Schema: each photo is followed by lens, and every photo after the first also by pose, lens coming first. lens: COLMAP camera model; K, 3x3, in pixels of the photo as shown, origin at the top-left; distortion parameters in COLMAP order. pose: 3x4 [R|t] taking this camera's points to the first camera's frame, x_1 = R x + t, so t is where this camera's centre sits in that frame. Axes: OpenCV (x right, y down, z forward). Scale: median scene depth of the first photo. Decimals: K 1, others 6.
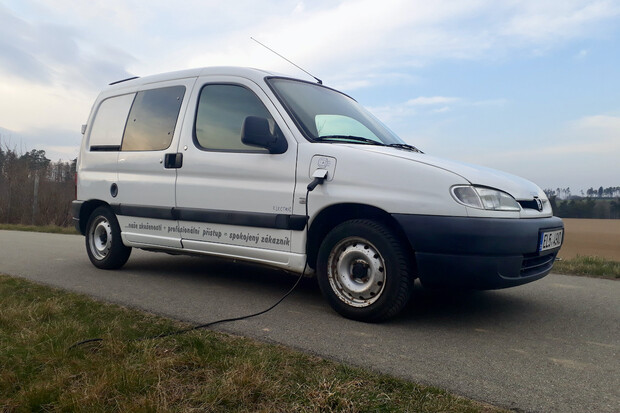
lens RADIAL K [[479.0, 0, 326.8], [0, 479.0, 186.3], [0, 0, 1]] dist [0.002661, -0.002040]
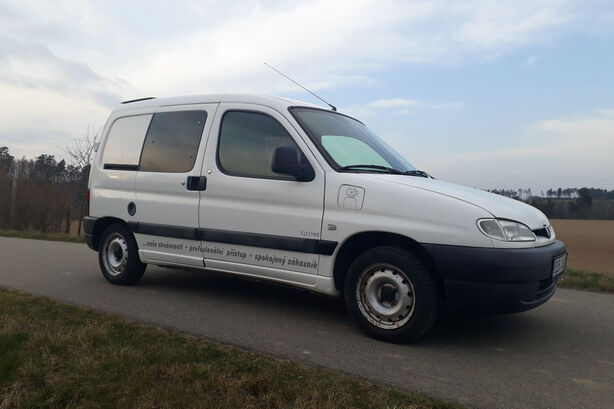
lens RADIAL K [[479.3, 0, 306.0], [0, 479.3, 169.2], [0, 0, 1]] dist [0.009559, -0.007954]
pose [[0.998781, 0.007916, 0.048713, -0.146252], [-0.006883, 0.999749, -0.021335, -0.069935], [-0.048870, 0.020974, 0.998585, -0.063329]]
